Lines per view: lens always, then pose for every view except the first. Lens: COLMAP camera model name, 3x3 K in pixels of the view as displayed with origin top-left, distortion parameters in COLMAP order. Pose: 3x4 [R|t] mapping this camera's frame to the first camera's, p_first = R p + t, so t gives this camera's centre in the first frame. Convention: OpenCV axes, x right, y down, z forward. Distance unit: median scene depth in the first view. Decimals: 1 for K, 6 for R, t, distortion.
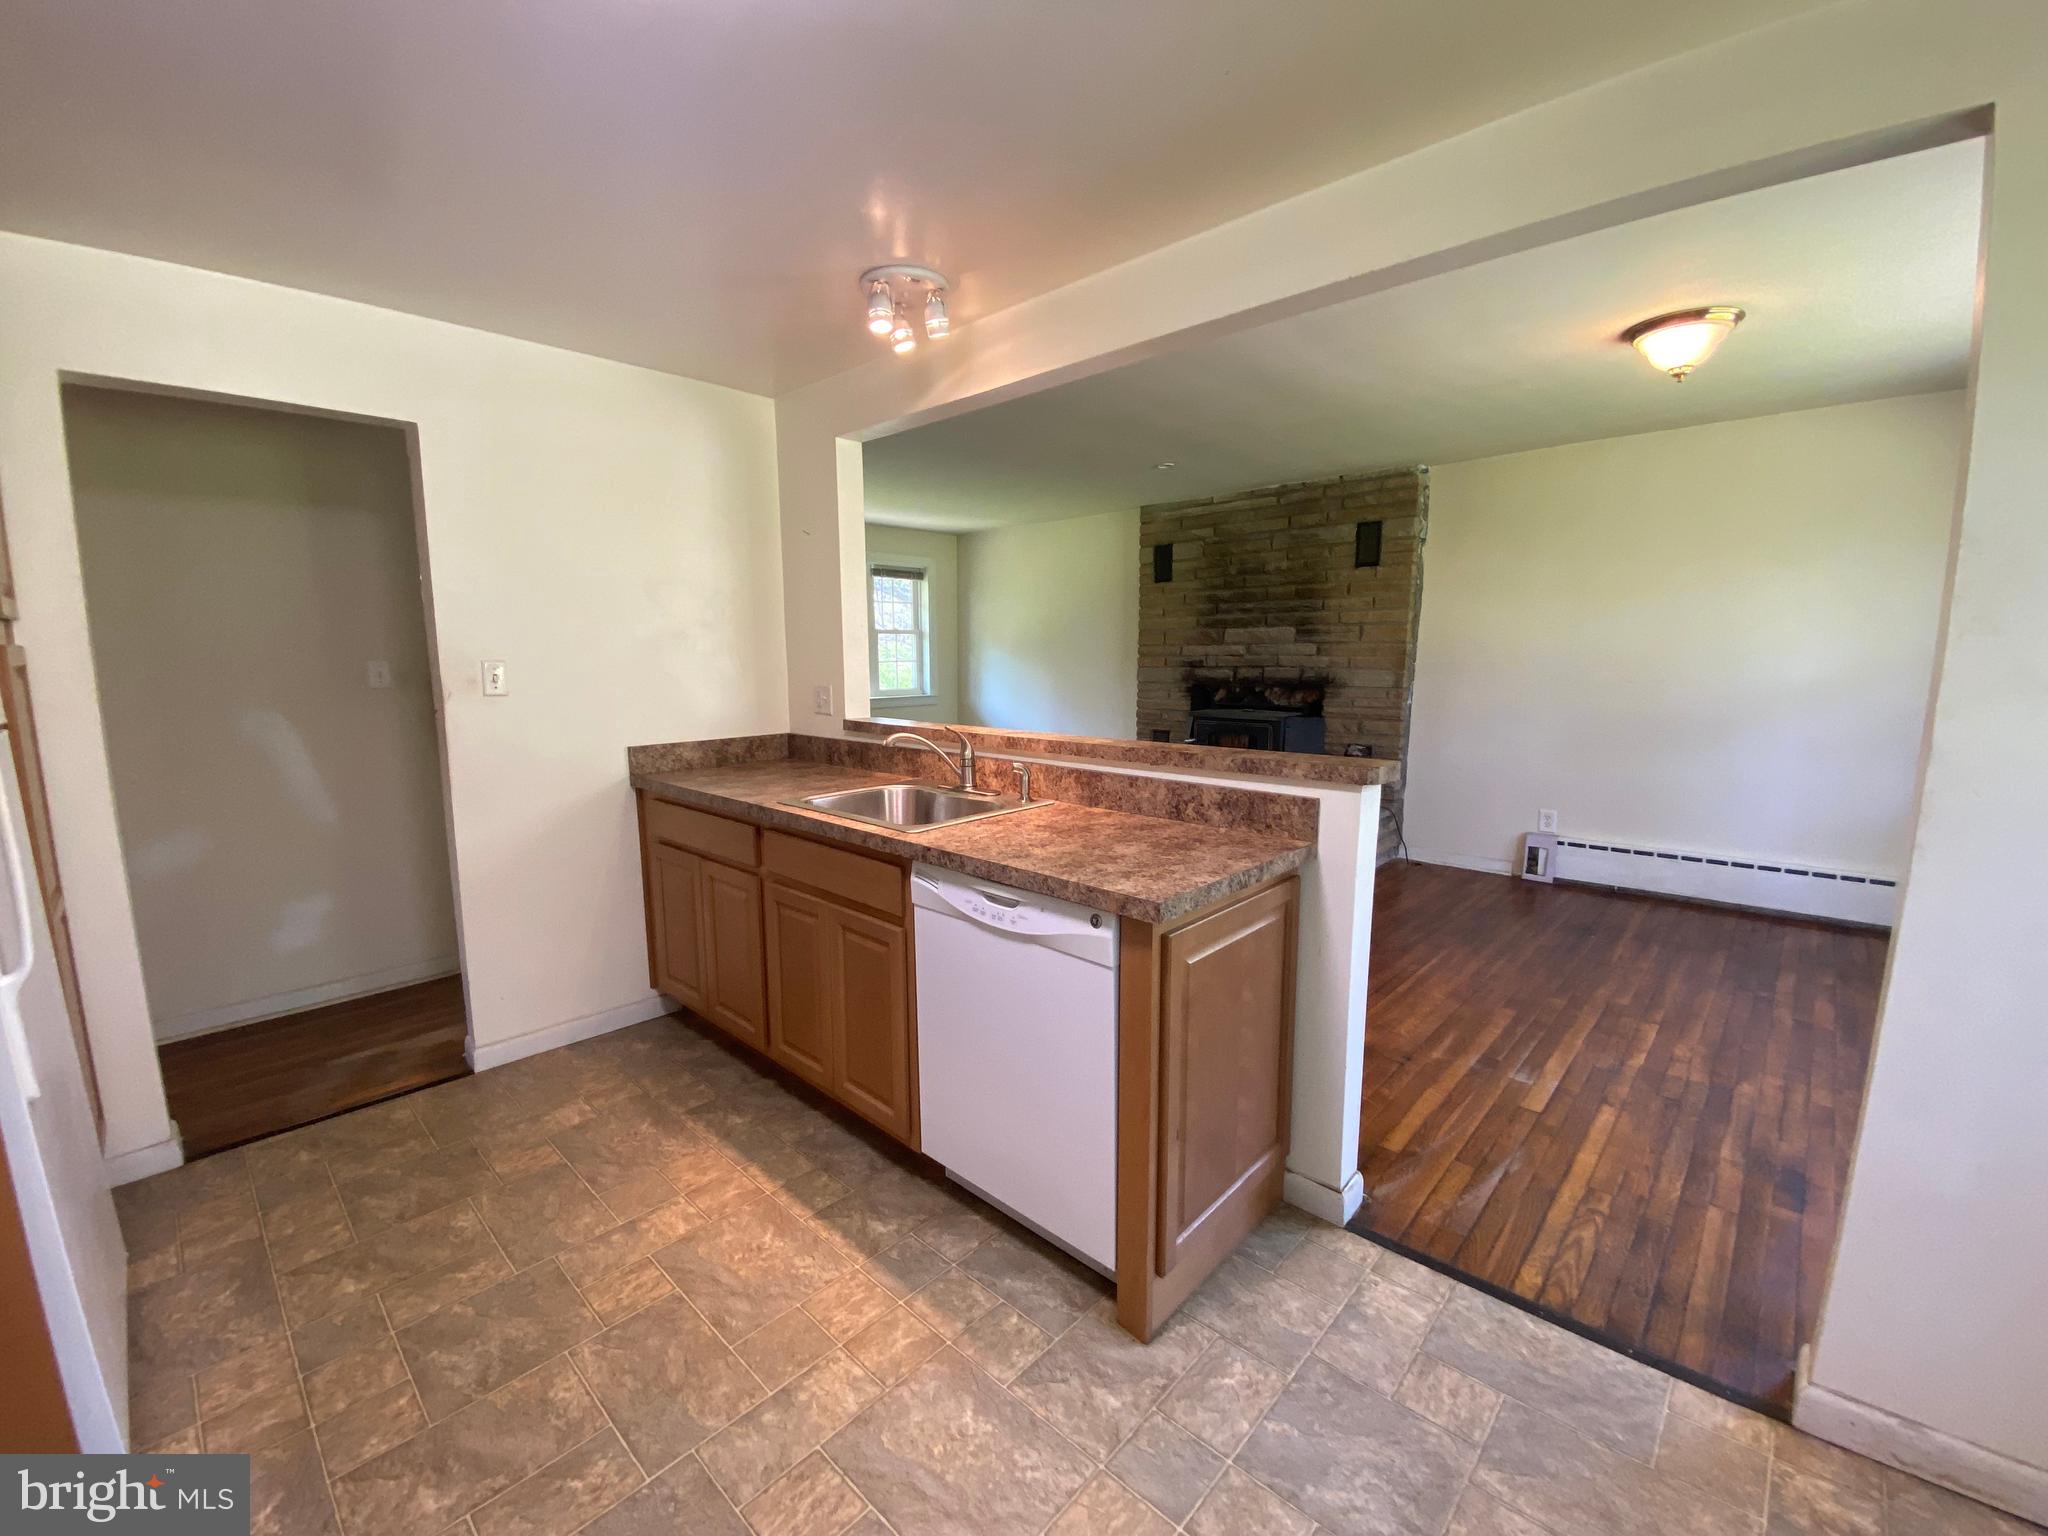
lens RADIAL K [[821.4, 0, 994.2], [0, 821.4, 779.1], [0, 0, 1]] dist [0.026312, -0.032586]
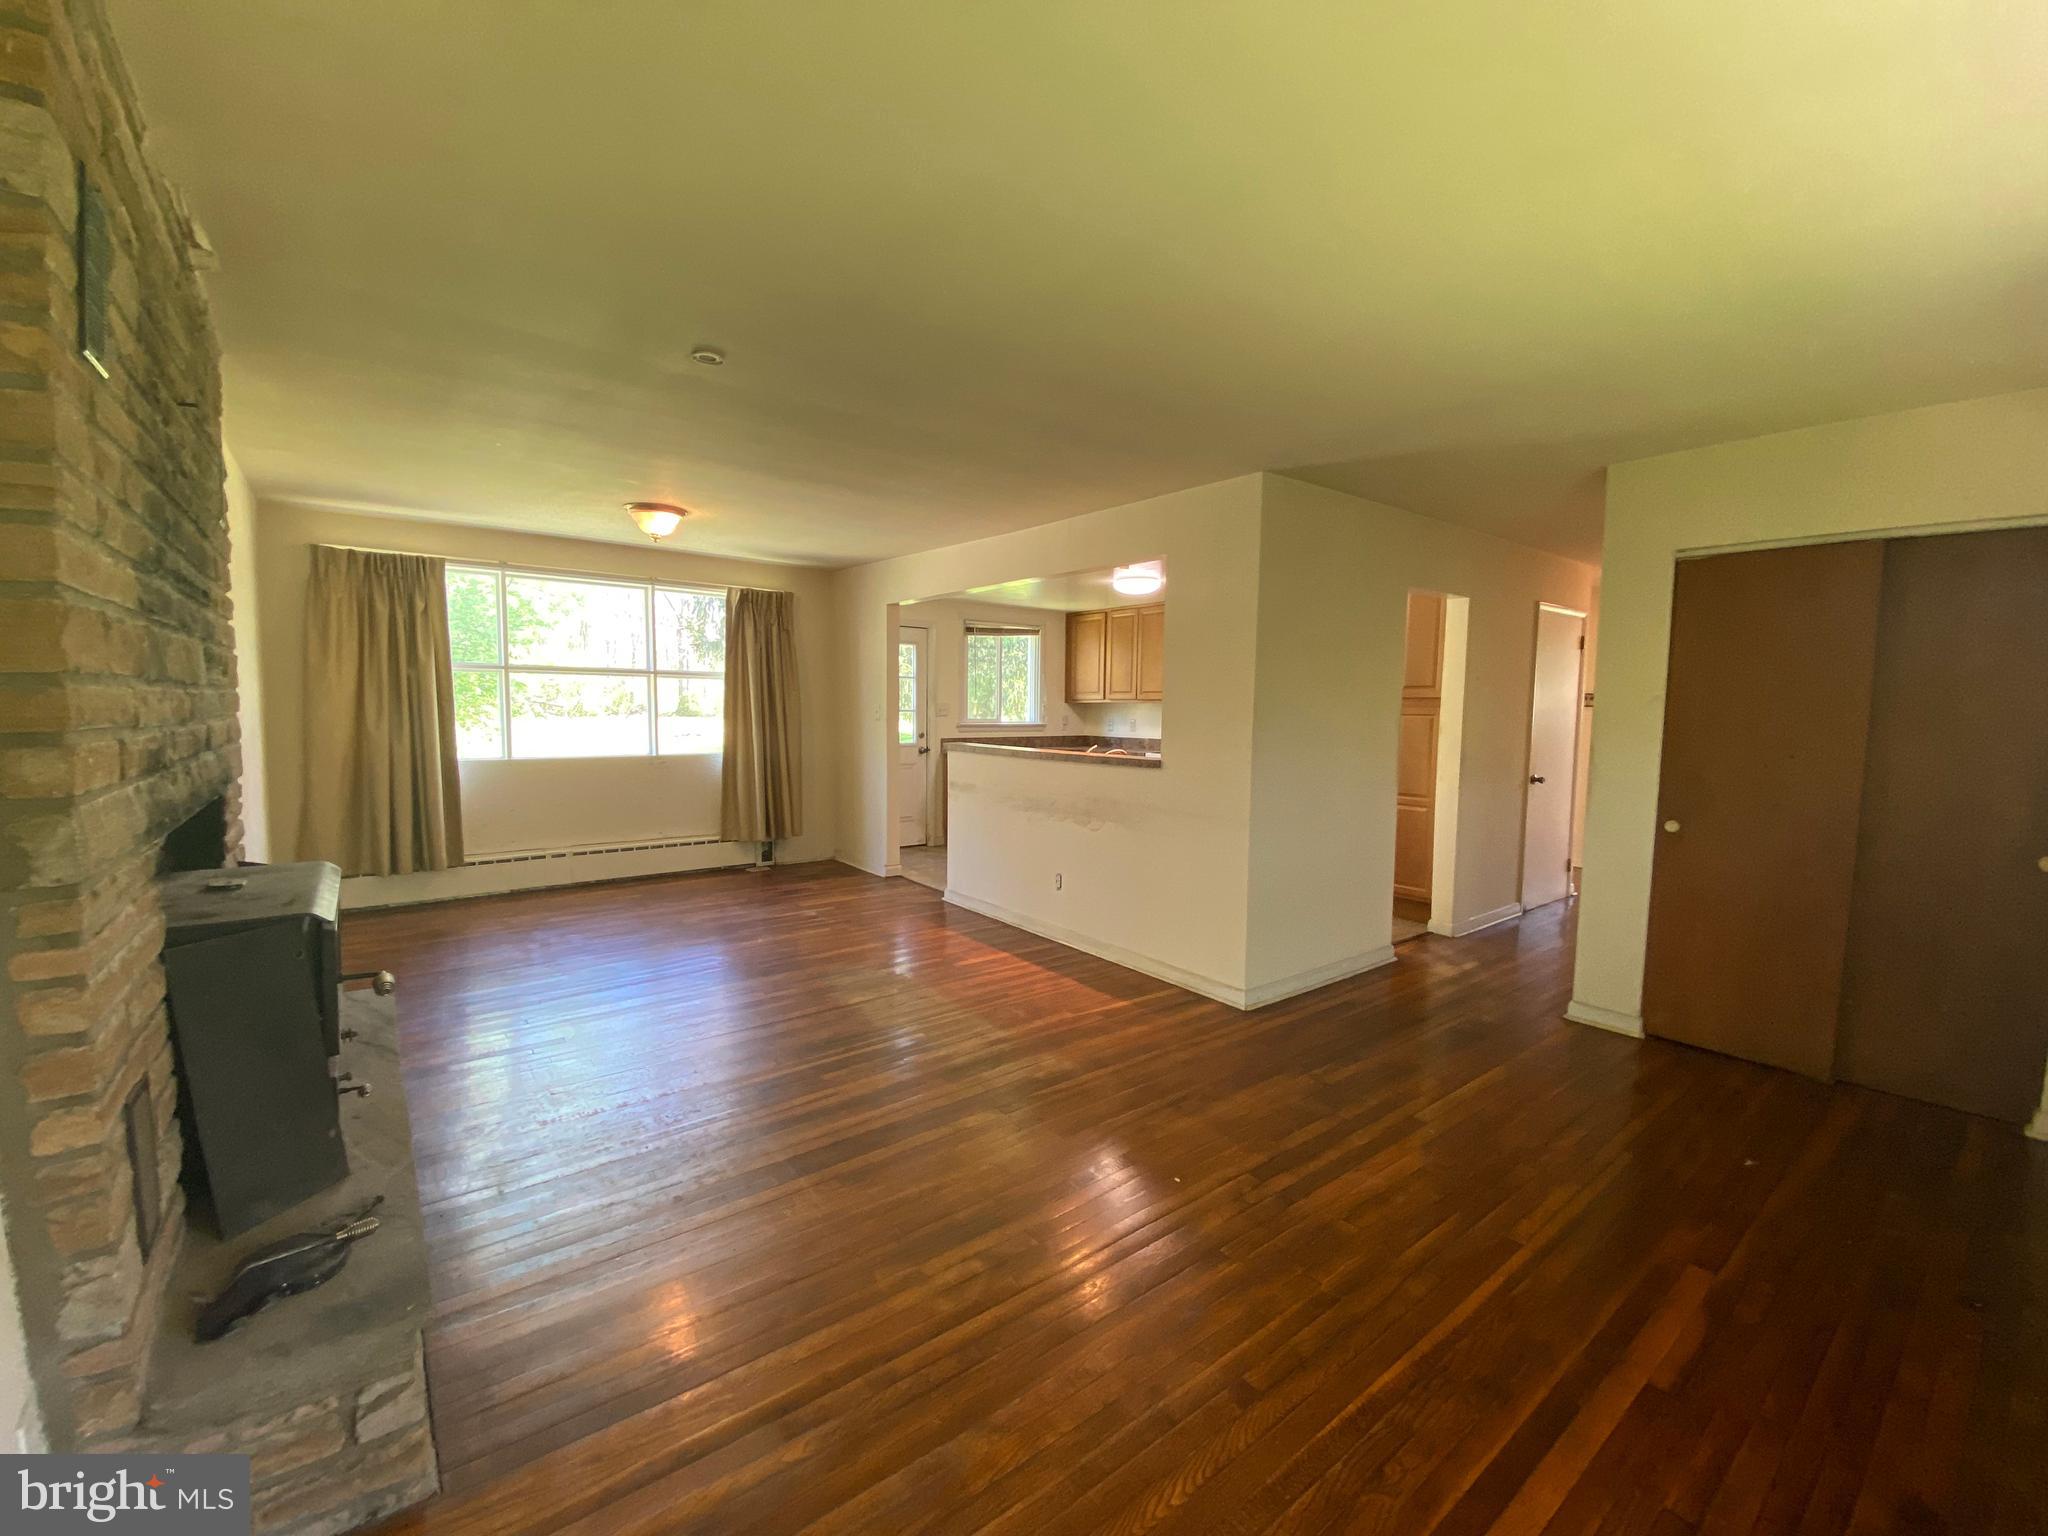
lens RADIAL K [[812.6, 0, 1017.6], [0, 812.6, 765.3], [0, 0, 1]] dist [0.035558, -0.021211]
pose [[-0.992446, -0.016229, 0.121608, -0.053334], [0.011672, 0.974227, 0.225266, -0.220582], [-0.122130, 0.224983, -0.966678, 1.389323]]
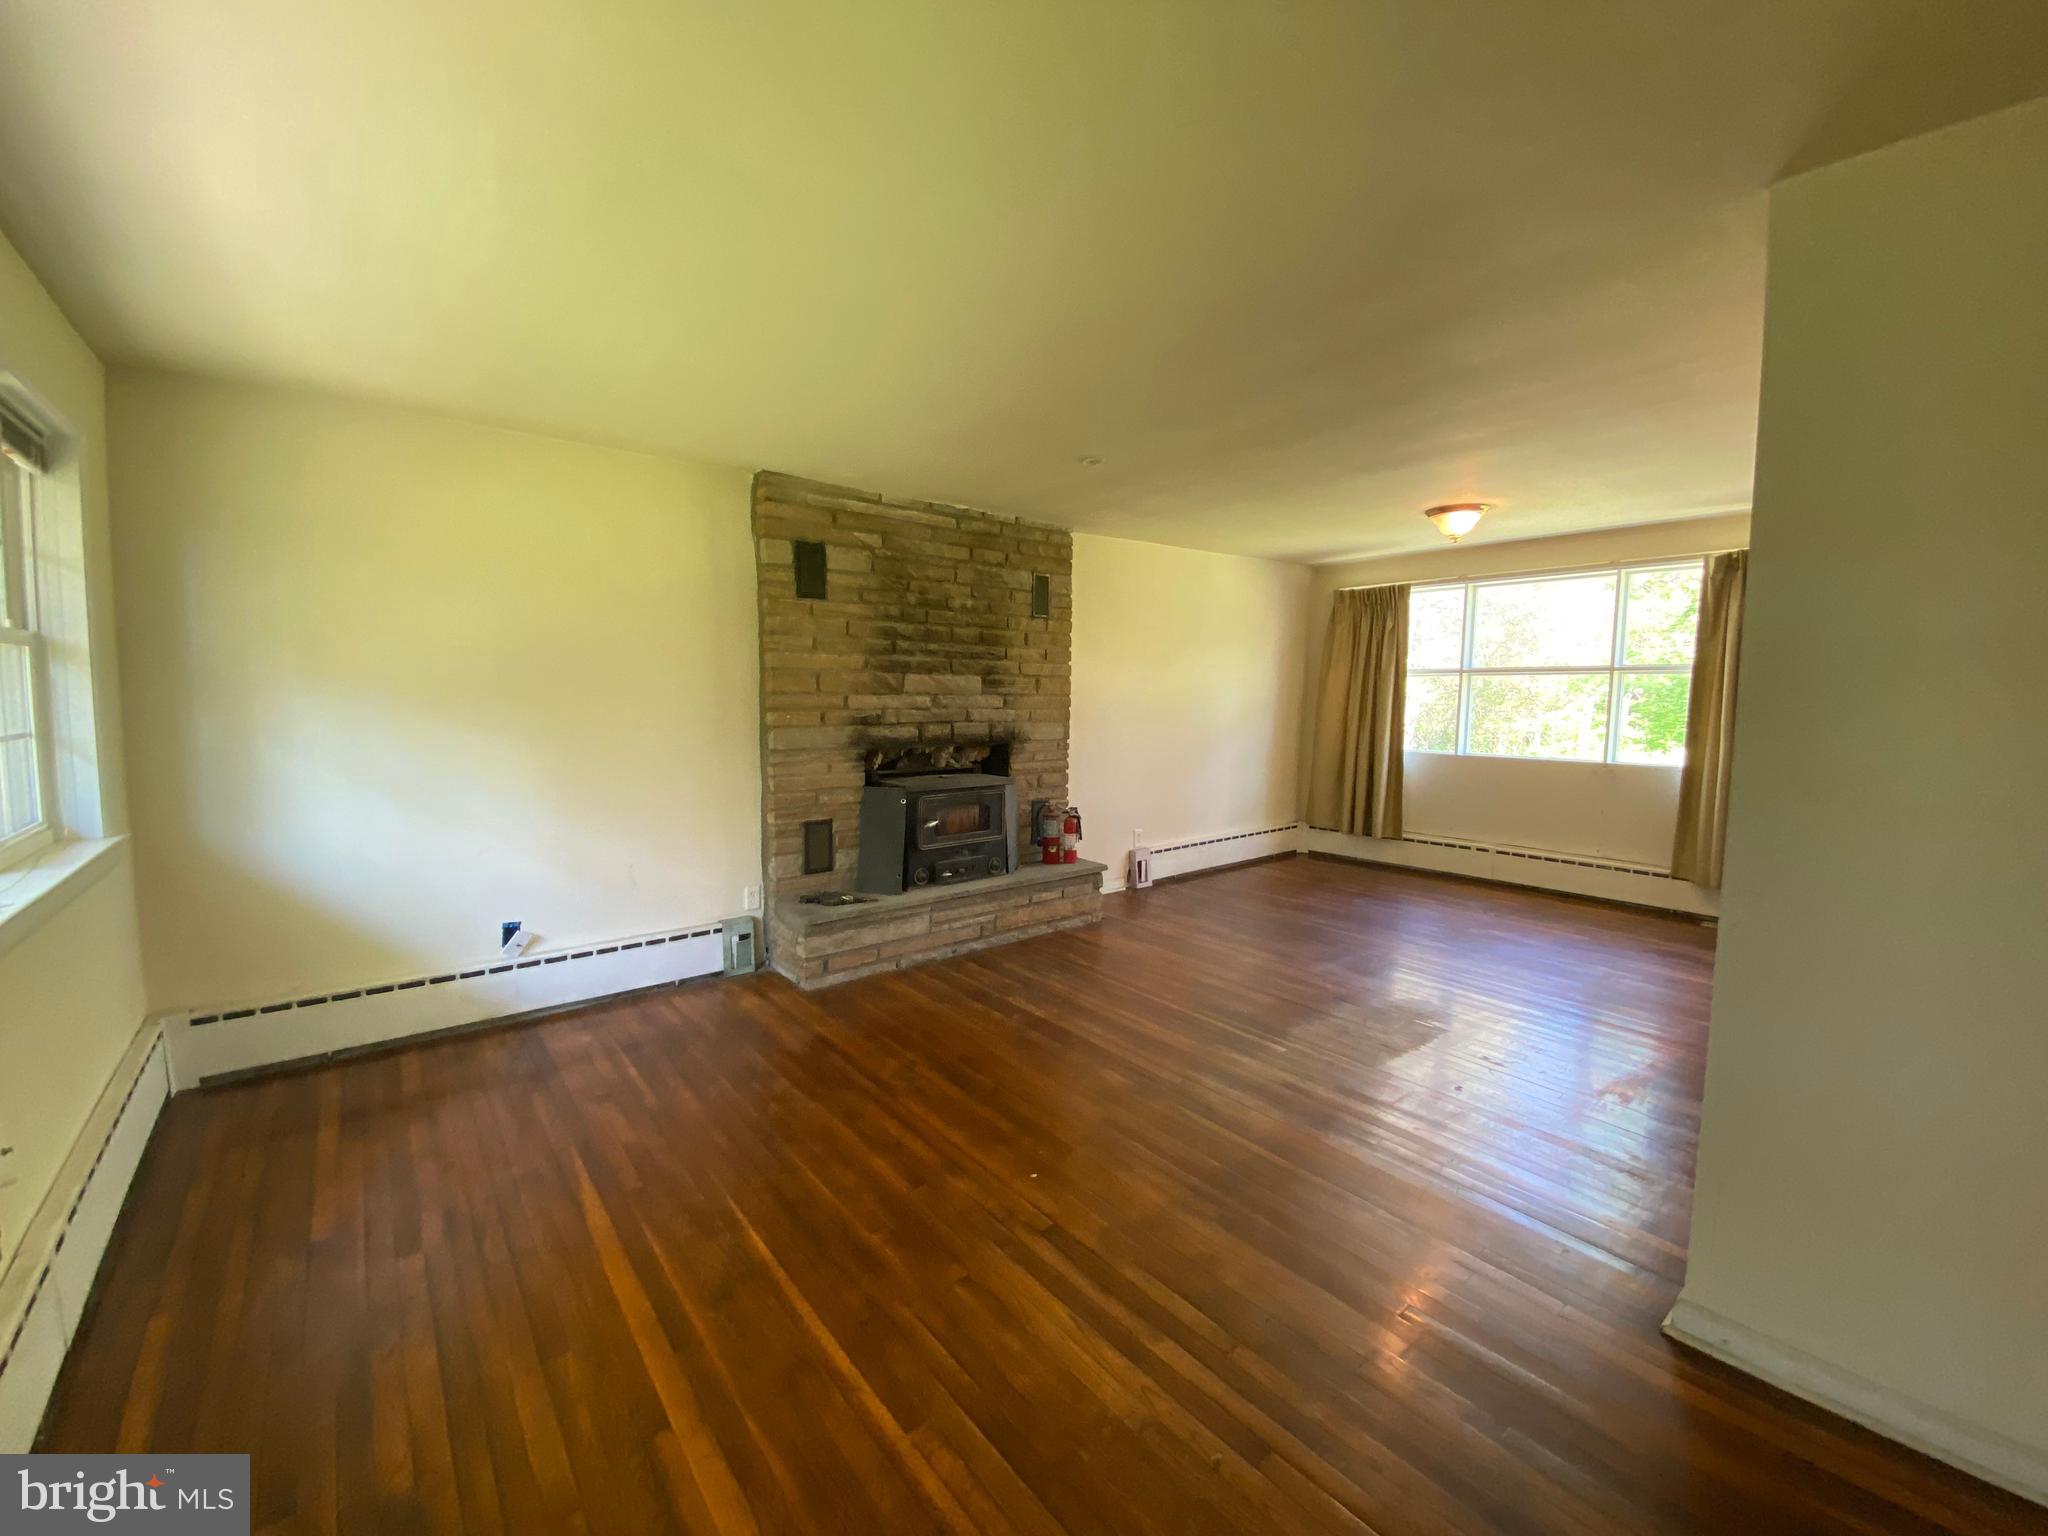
lens RADIAL K [[839.1, 0, 1029.6], [0, 839.1, 769.6], [0, 0, 1]] dist [0.085638, -0.024516]
pose [[0.095717, -0.084685, 0.991800, -0.542435], [0.144780, 0.986963, 0.070300, -0.149165], [-0.984823, 0.136864, 0.106730, 0.911480]]
